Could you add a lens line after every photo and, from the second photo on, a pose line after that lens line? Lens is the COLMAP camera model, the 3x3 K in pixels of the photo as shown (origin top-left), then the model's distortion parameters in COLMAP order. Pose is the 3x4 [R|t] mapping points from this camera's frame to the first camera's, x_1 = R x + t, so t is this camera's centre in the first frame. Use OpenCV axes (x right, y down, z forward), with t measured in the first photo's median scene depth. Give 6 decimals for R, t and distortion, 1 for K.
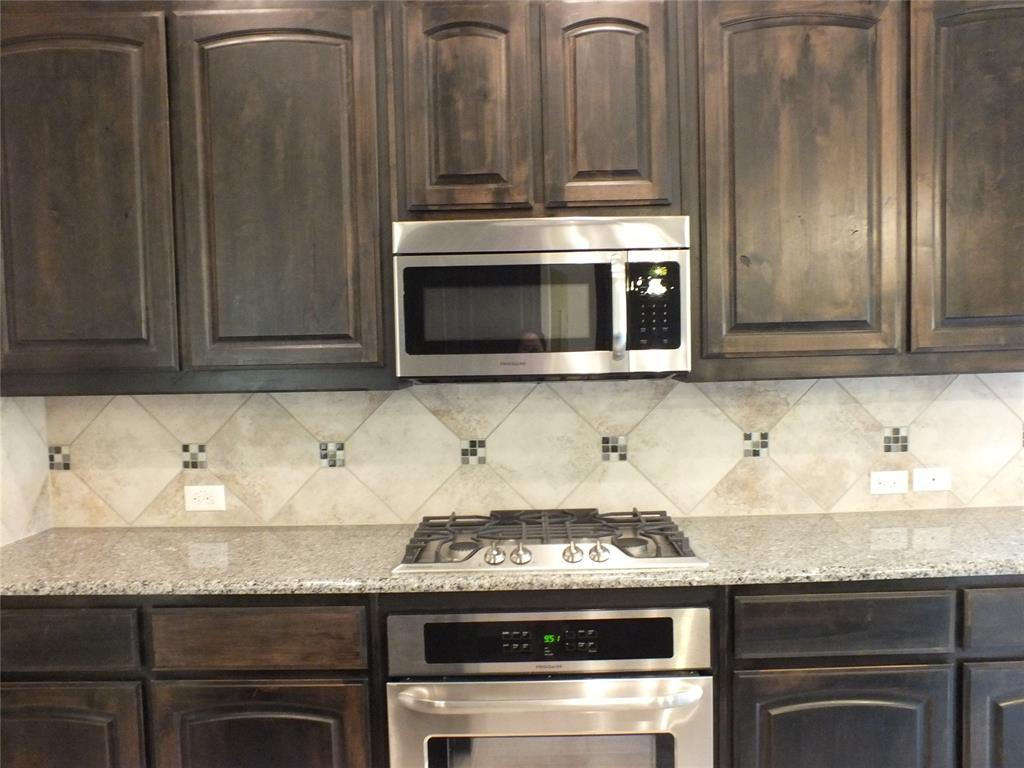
lens RADIAL K [[902.4, 0, 515.9], [0, 902.4, 385.1], [0, 0, 1]] dist [-0.057859, -0.019202]
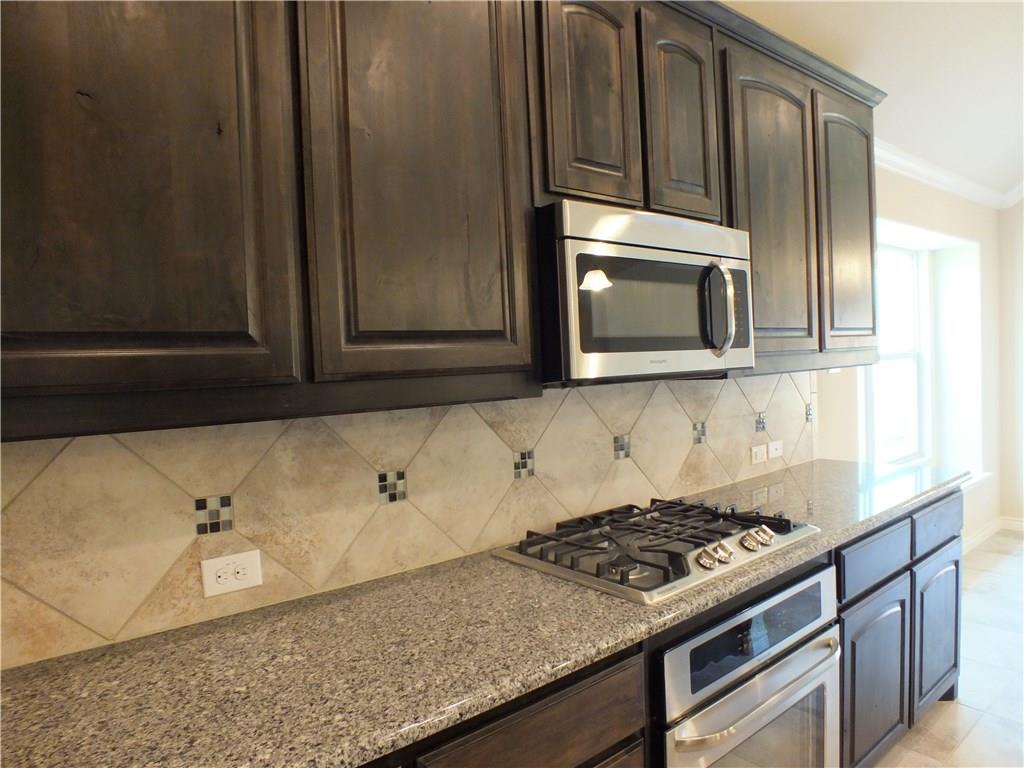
lens RADIAL K [[687.3, 0, 508.7], [0, 687.3, 382.3], [0, 0, 1]] dist [-0.054327, 0.003955]
pose [[0.770531, -0.030871, 0.636654, -0.511103], [0.058301, 0.998053, -0.022165, 0.003997], [-0.634730, 0.054196, 0.770831, 0.456207]]
